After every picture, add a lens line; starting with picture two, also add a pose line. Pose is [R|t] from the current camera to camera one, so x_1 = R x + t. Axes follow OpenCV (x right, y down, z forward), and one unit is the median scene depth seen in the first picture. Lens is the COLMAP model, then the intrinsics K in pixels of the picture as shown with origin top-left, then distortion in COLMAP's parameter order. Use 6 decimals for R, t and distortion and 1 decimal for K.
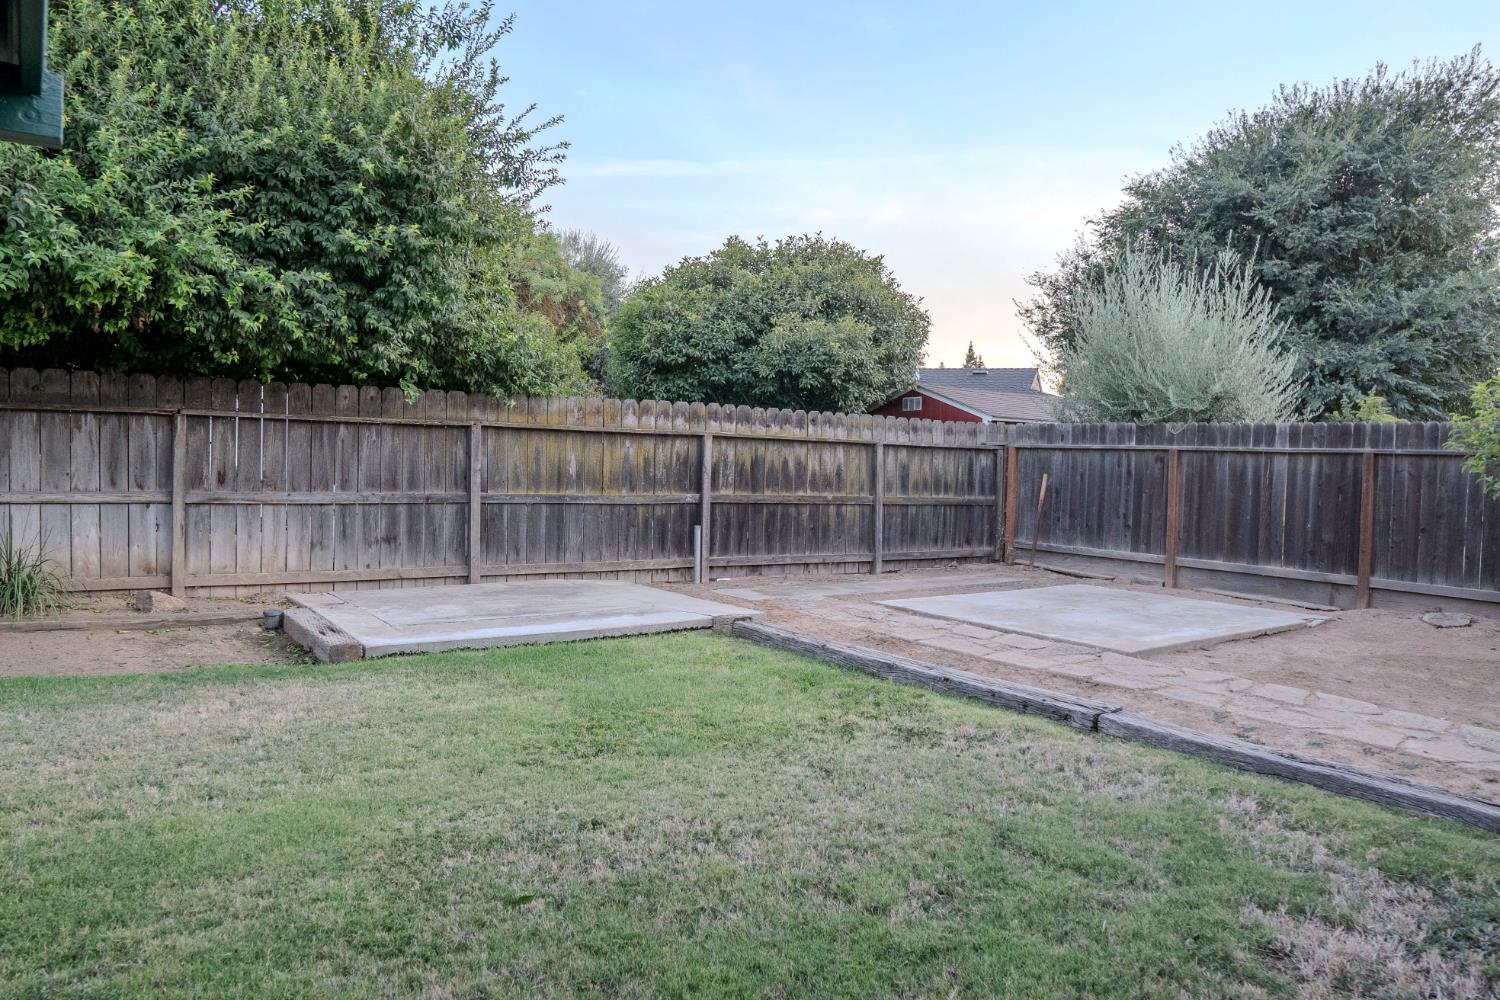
lens RADIAL K [[1057.0, 0, 743.9], [0, 1057.0, 498.2], [0, 0, 1]] dist [-0.107754, 0.071042]
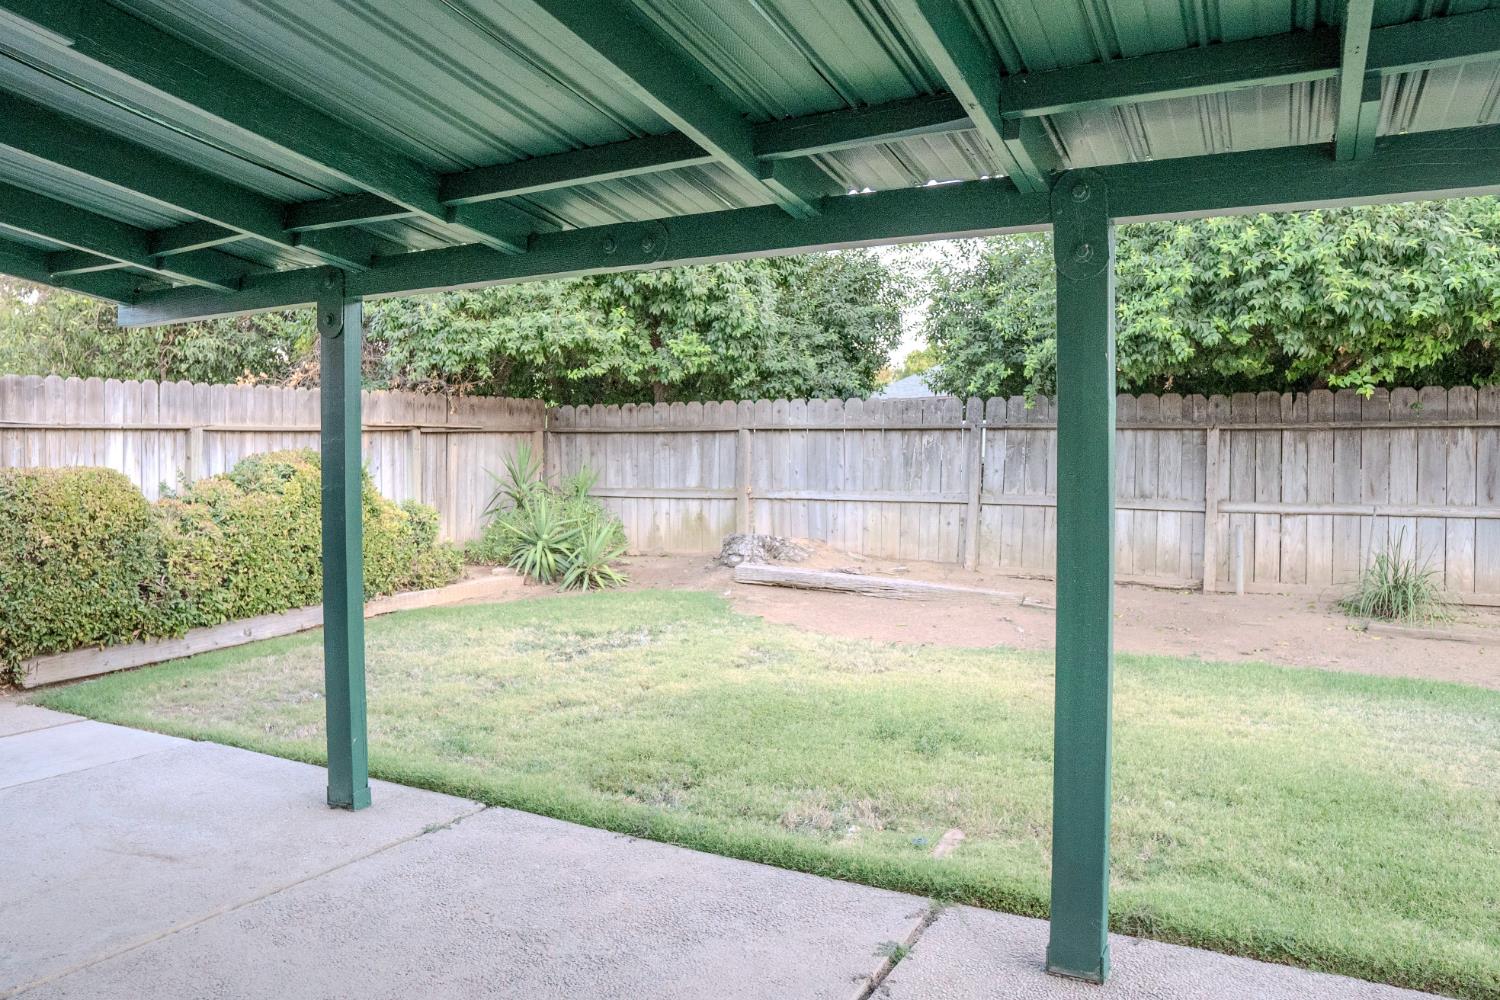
lens RADIAL K [[1057.0, 0, 743.9], [0, 1057.0, 498.2], [0, 0, 1]] dist [-0.107754, 0.071042]
pose [[0.466760, 0.012414, -0.884297, -0.062043], [-0.021191, 0.999771, 0.002850, -0.001316], [0.884130, 0.017409, 0.466917, -0.071451]]
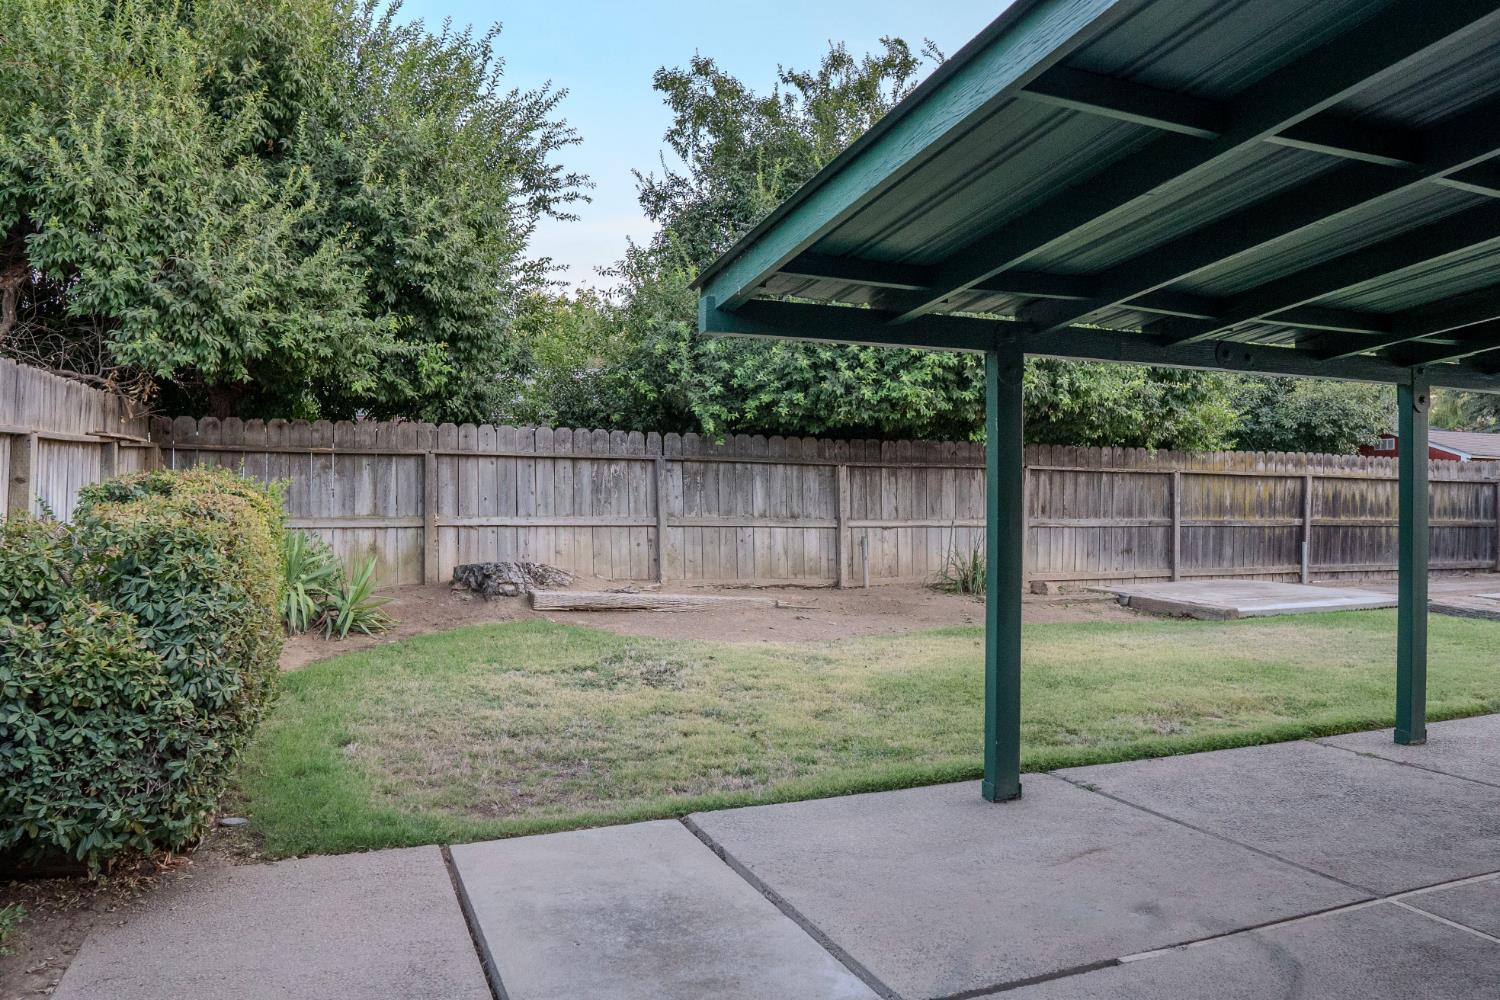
lens RADIAL K [[1057.0, 0, 743.9], [0, 1057.0, 498.2], [0, 0, 1]] dist [-0.107754, 0.071042]
pose [[0.977680, -0.008907, -0.209910, -0.482315], [0.003290, 0.999627, -0.027093, 0.002865], [0.210073, 0.025798, 0.977345, -0.472570]]
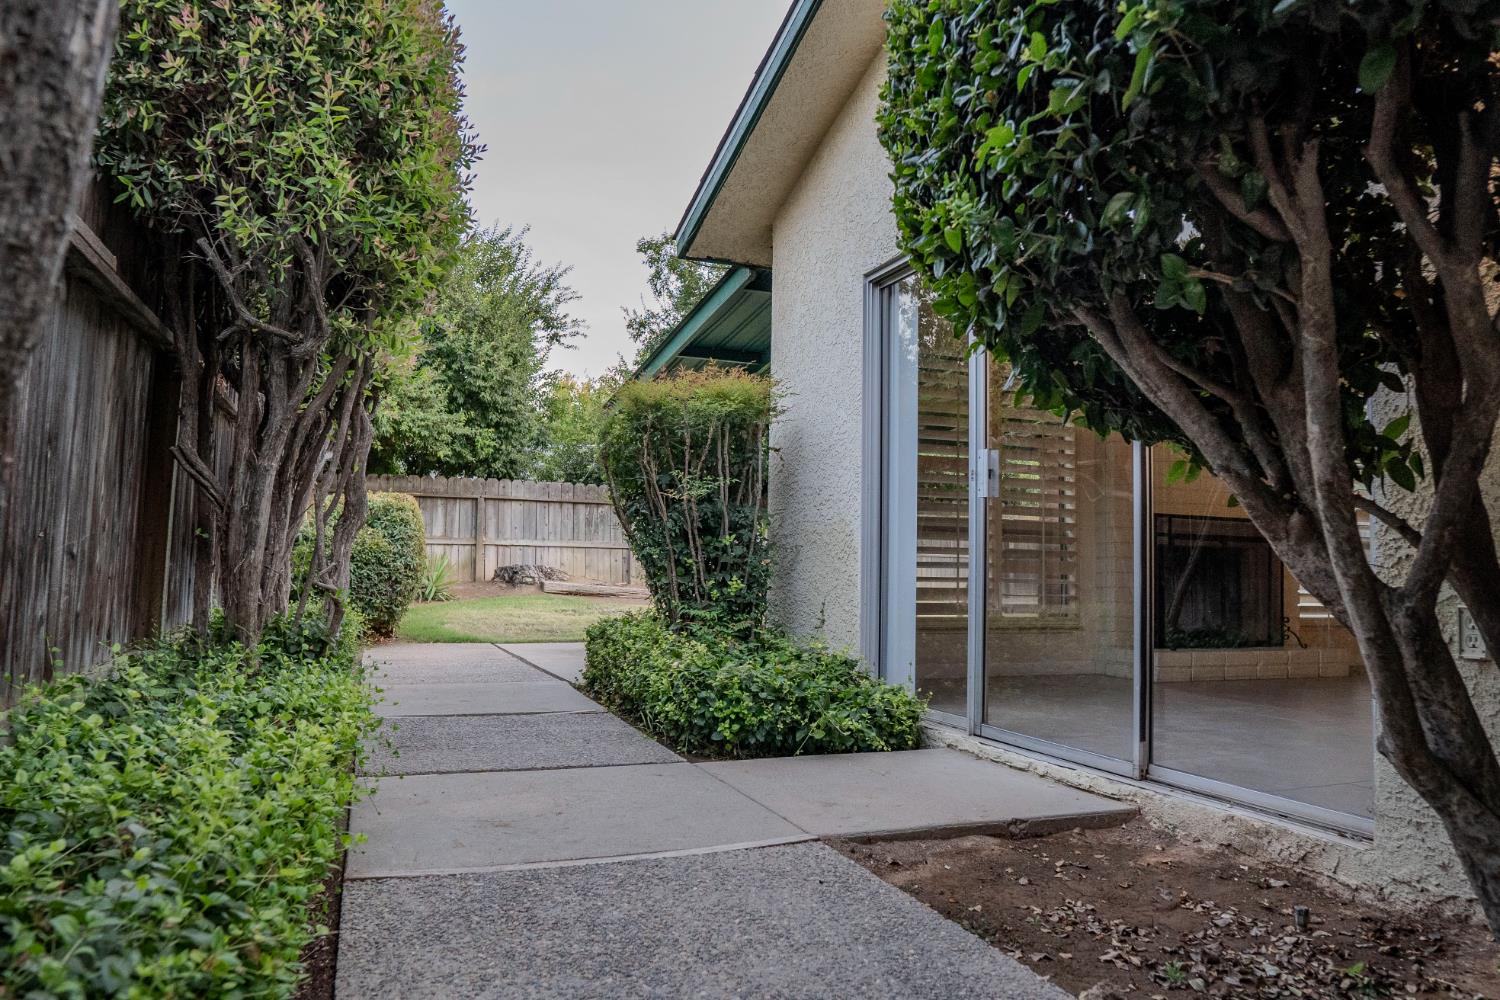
lens RADIAL K [[1057.0, 0, 743.9], [0, 1057.0, 498.2], [0, 0, 1]] dist [-0.107754, 0.071042]
pose [[0.970904, -0.020059, -0.238626, -0.241661], [-0.004030, 0.994976, -0.100035, 0.084285], [0.239433, 0.098086, 0.965946, -0.955306]]
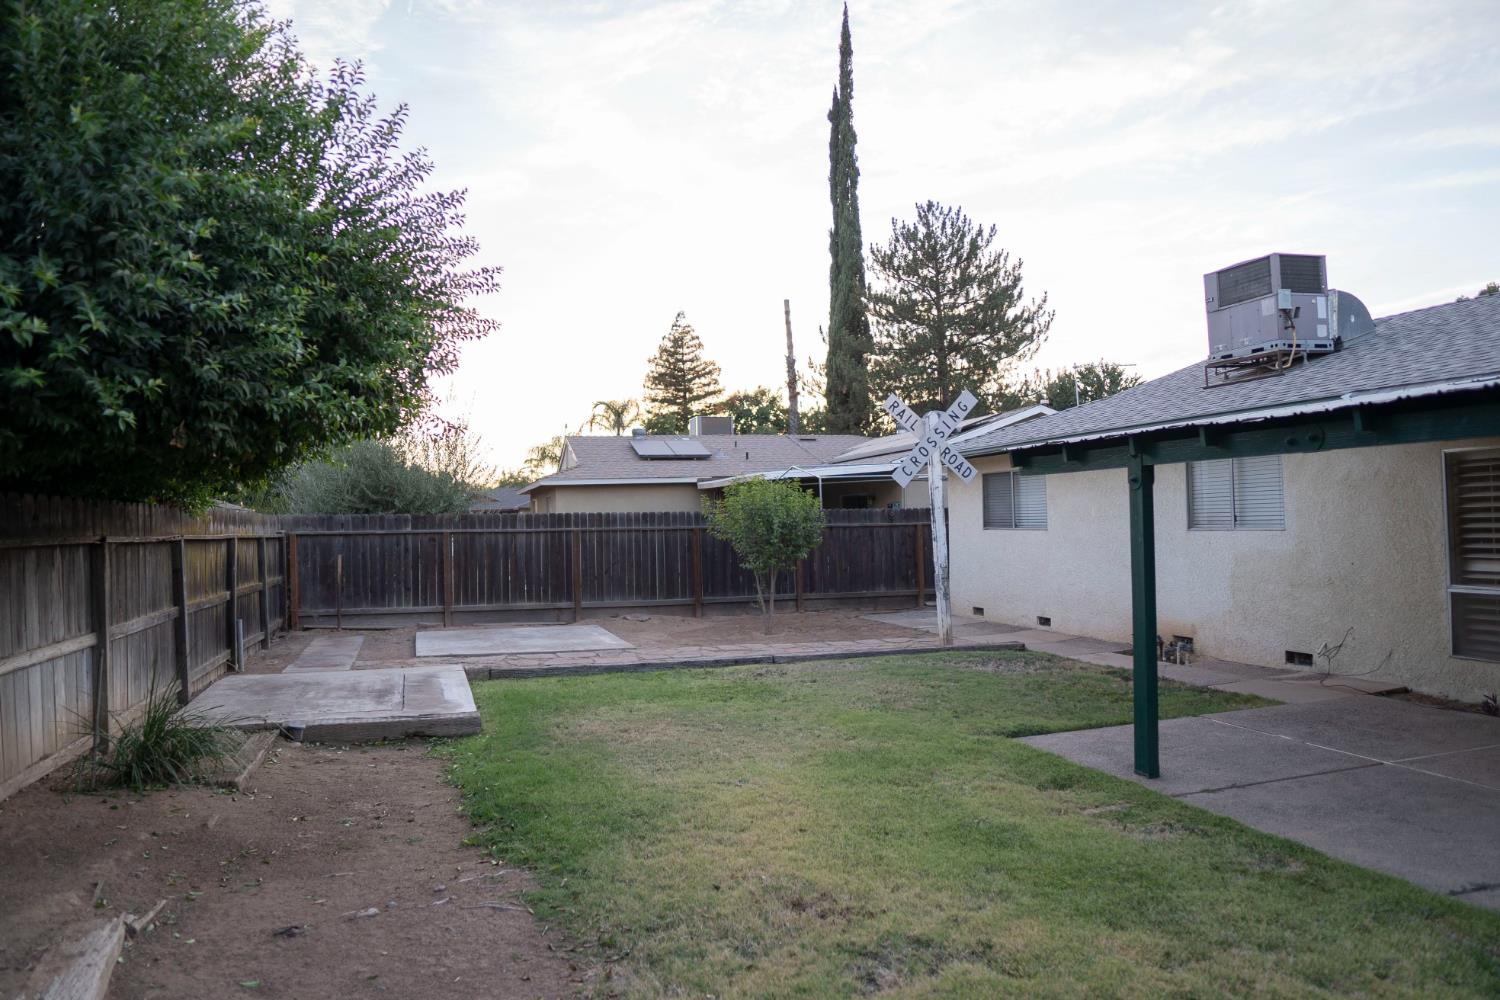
lens RADIAL K [[1057.0, 0, 743.9], [0, 1057.0, 498.2], [0, 0, 1]] dist [-0.107754, 0.071042]
pose [[0.306639, -0.009579, 0.951778, -0.917232], [0.061128, 0.998083, -0.009649, -0.058713], [-0.949861, 0.061139, 0.306637, 0.159715]]
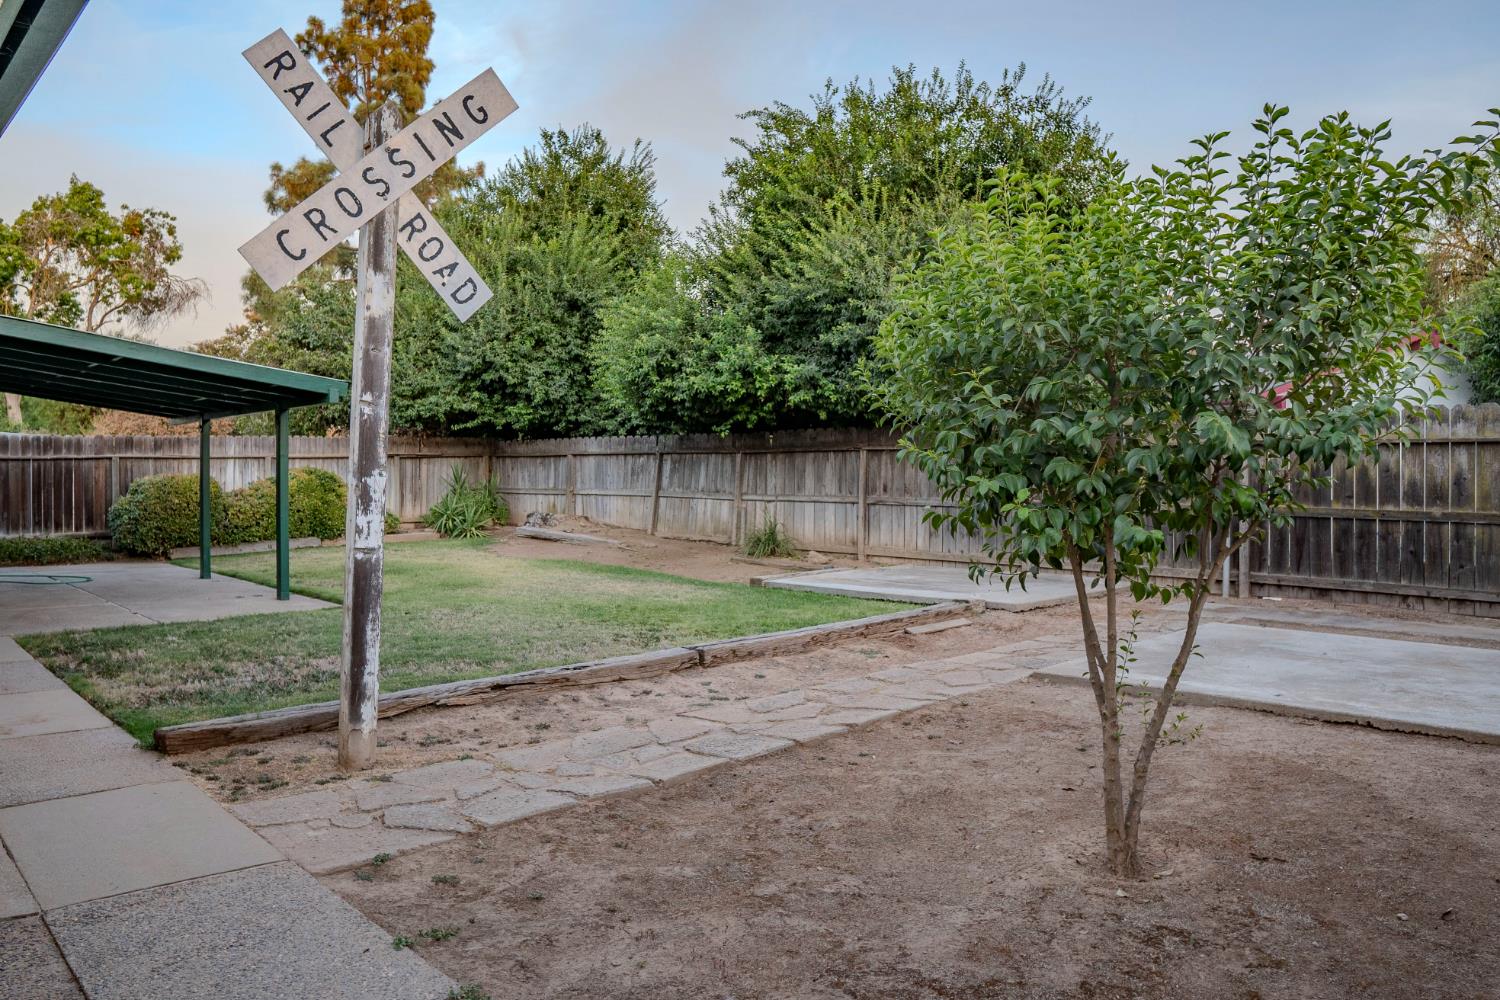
lens RADIAL K [[1057.0, 0, 743.9], [0, 1057.0, 498.2], [0, 0, 1]] dist [-0.107754, 0.071042]
pose [[0.152927, 0.000017, -0.988237, 0.835117], [-0.030937, 0.999510, -0.004770, 0.008221], [0.987753, 0.031302, 0.152853, 0.423040]]
